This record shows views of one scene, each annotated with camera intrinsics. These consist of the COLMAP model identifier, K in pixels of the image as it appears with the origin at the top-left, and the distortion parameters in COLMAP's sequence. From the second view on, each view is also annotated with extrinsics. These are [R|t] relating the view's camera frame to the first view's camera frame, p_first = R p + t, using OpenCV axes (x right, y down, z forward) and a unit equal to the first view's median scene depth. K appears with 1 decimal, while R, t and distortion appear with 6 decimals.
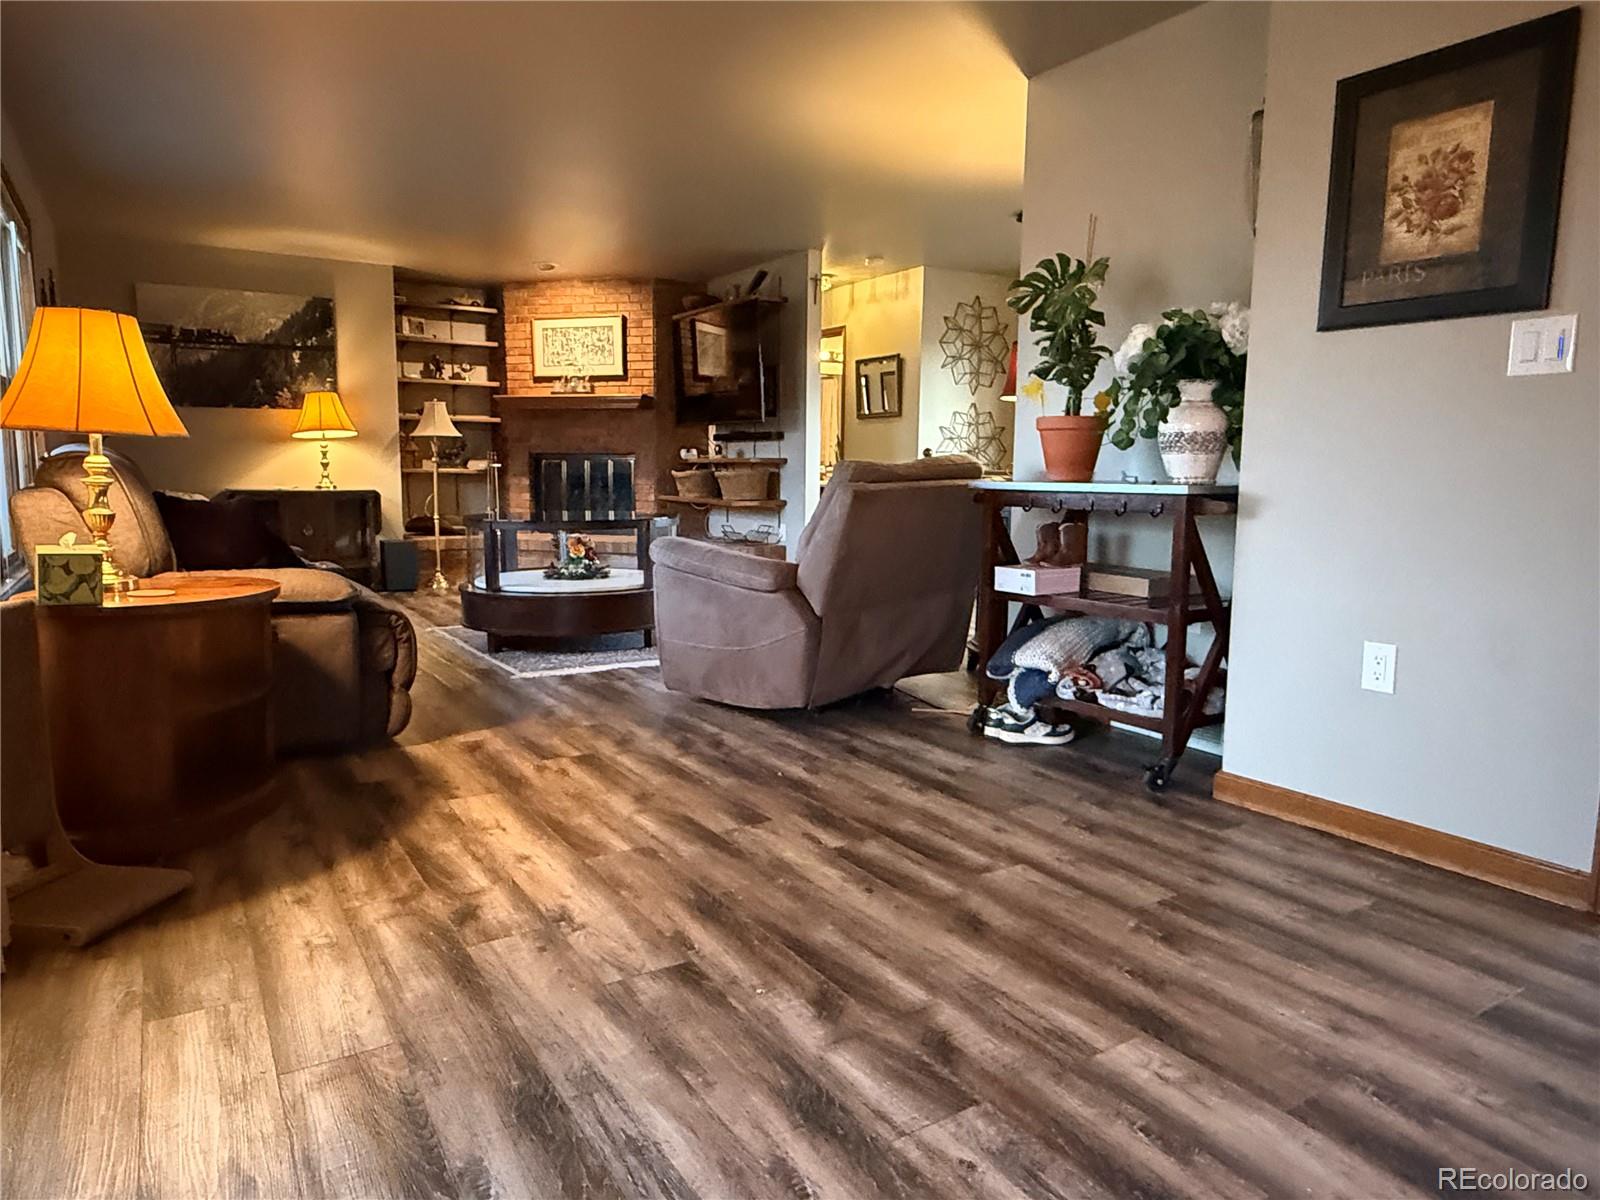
lens RADIAL K [[1022.4, 0, 813.9], [0, 1022.4, 607.6], [0, 0, 1]] dist [-0.004788, -0.004679]
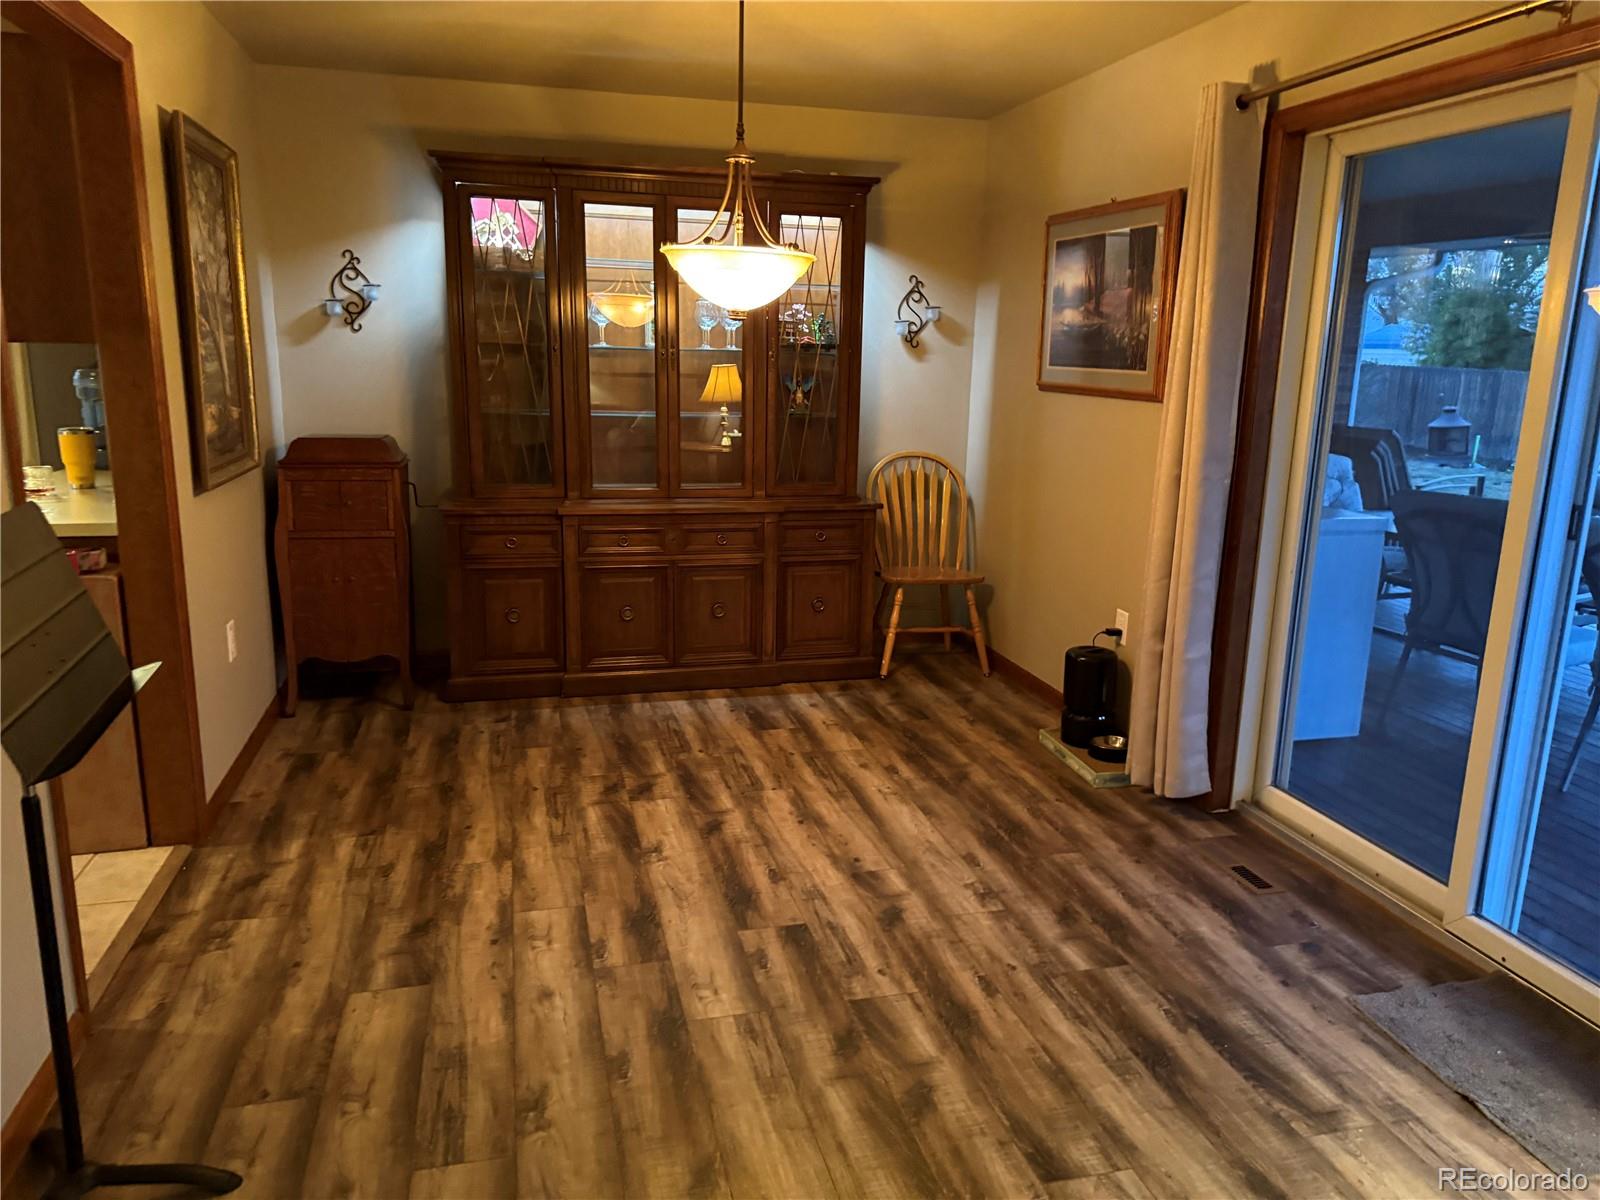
lens RADIAL K [[1139.1, 0, 800.6], [0, 1139.1, 597.2], [0, 0, 1]] dist [0.034631, -0.028132]
pose [[-0.947192, -0.095196, 0.306212, -0.207642], [0.016358, 0.939332, 0.342620, -0.590808], [-0.320250, 0.329536, -0.888170, 2.111566]]
